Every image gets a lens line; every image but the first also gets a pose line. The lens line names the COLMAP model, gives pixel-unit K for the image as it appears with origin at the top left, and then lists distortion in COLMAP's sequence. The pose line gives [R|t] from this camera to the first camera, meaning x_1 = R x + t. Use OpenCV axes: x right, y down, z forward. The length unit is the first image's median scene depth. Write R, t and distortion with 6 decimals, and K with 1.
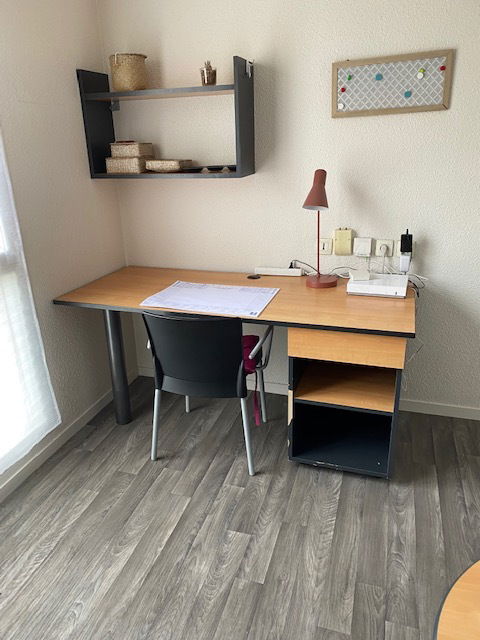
lens RADIAL K [[472.5, 0, 238.9], [0, 472.5, 322.6], [0, 0, 1]] dist [-0.011970, -0.002807]
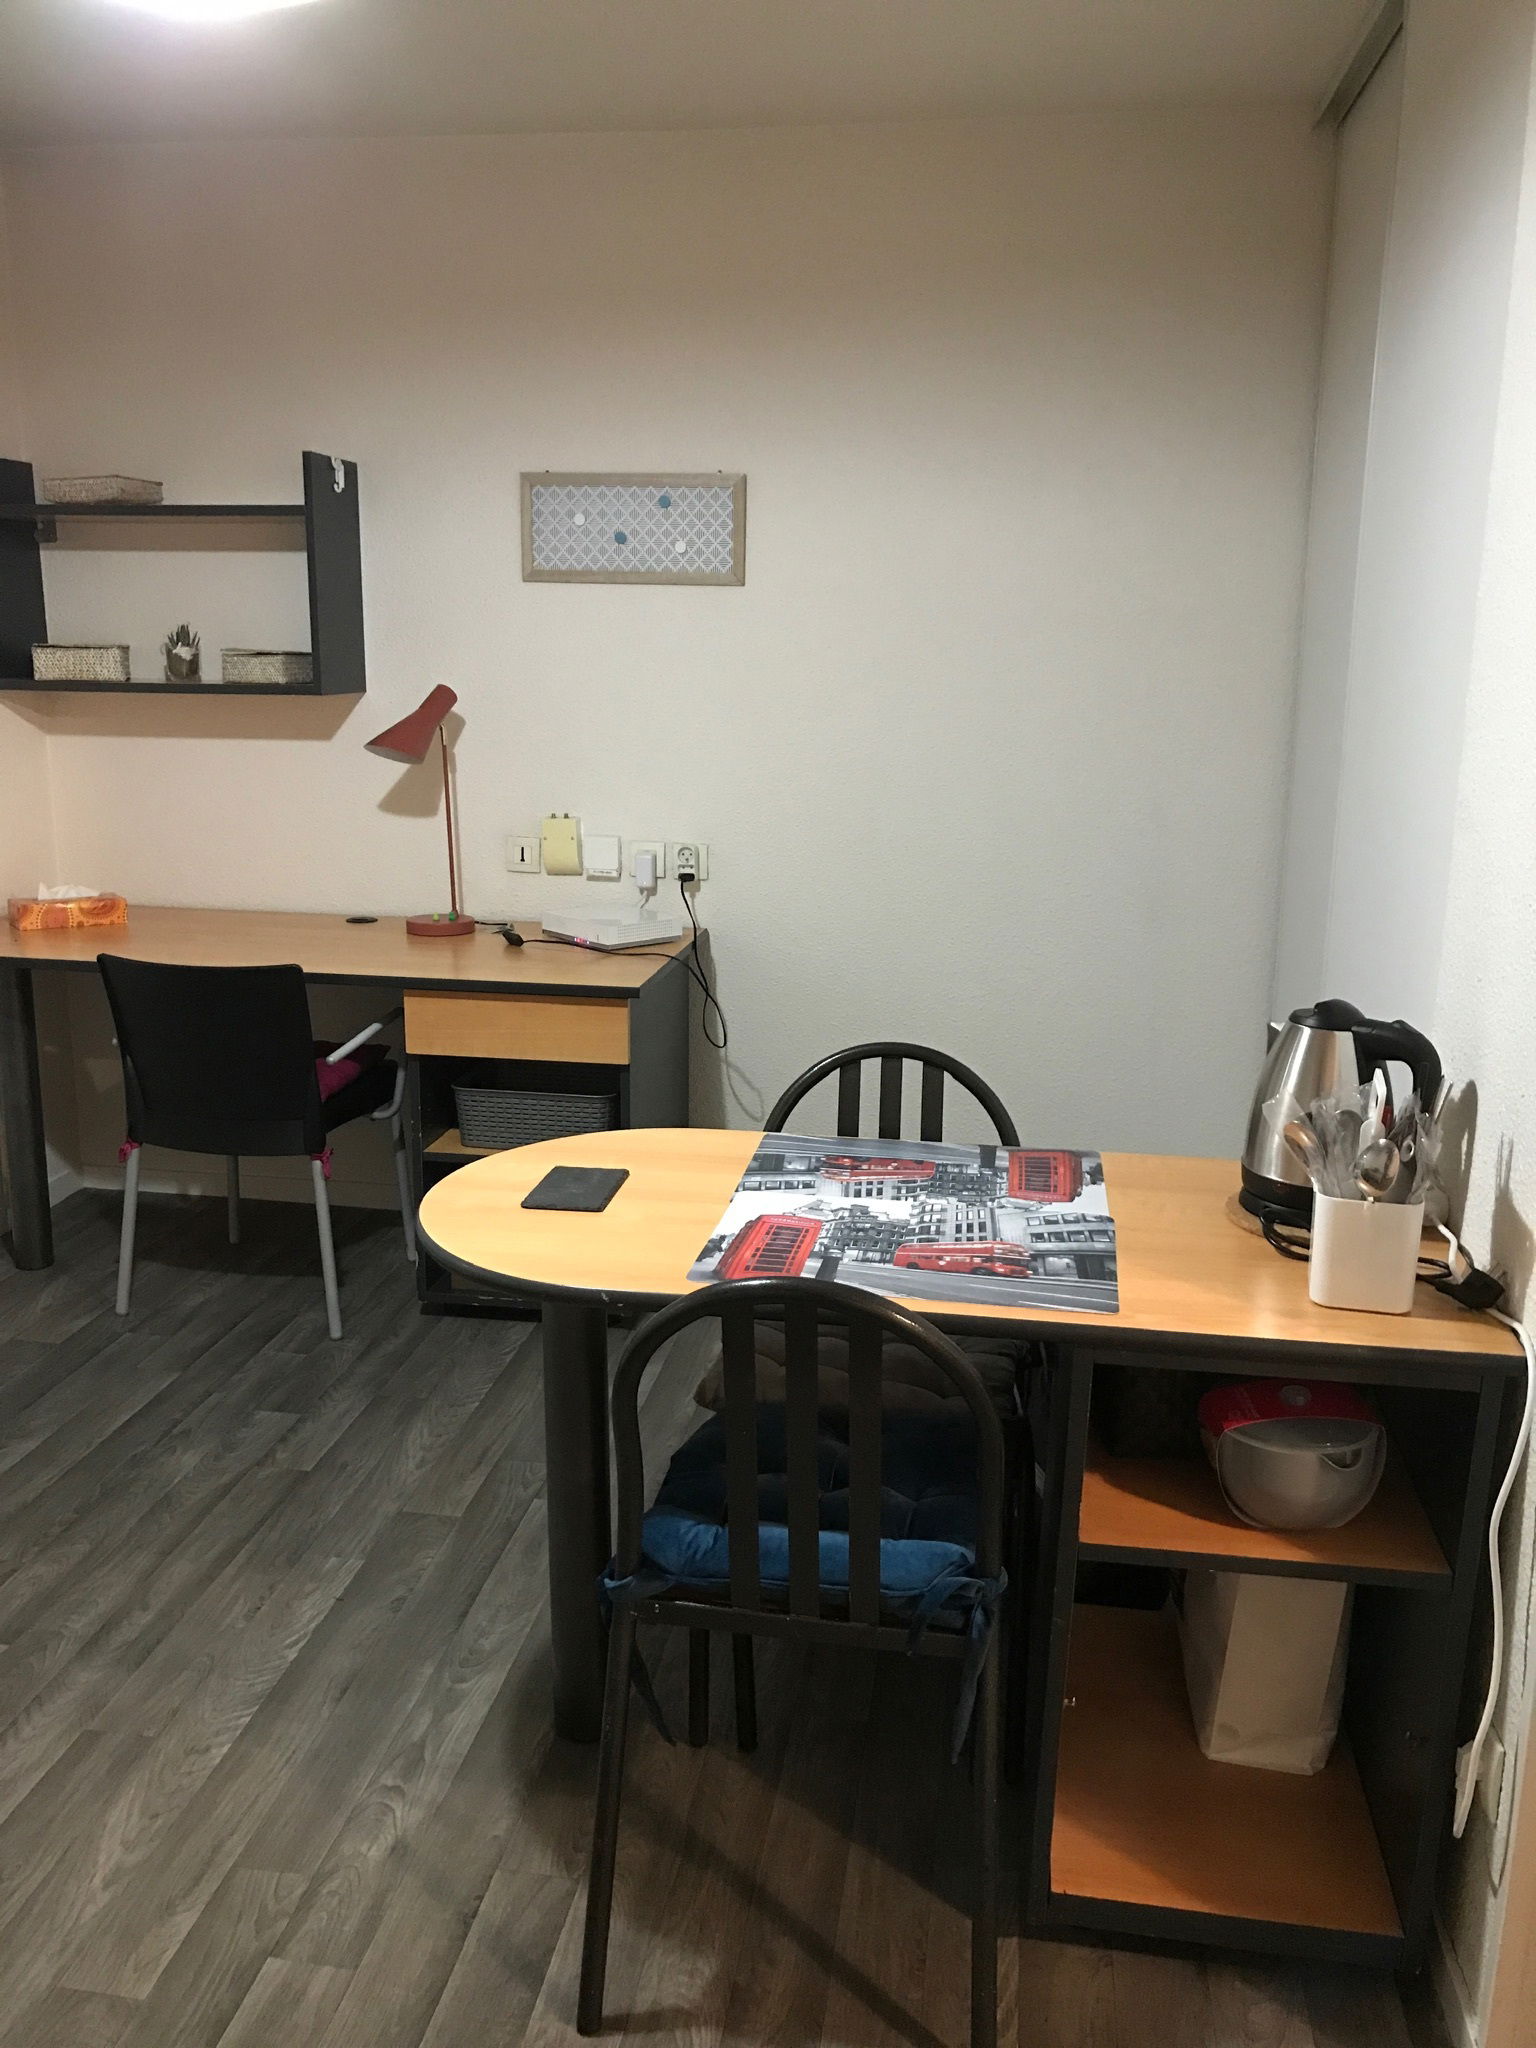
lens RADIAL K [[1652.4, 0, 758.7], [0, 1652.4, 1017.6], [0, 0, 1]] dist [-0.001546, 0.001322]
pose [[0.988218, 0.007221, 0.152880, 0.199377], [0.014349, 0.990116, -0.139518, 0.263899], [-0.152376, 0.140068, 0.978347, -0.674273]]
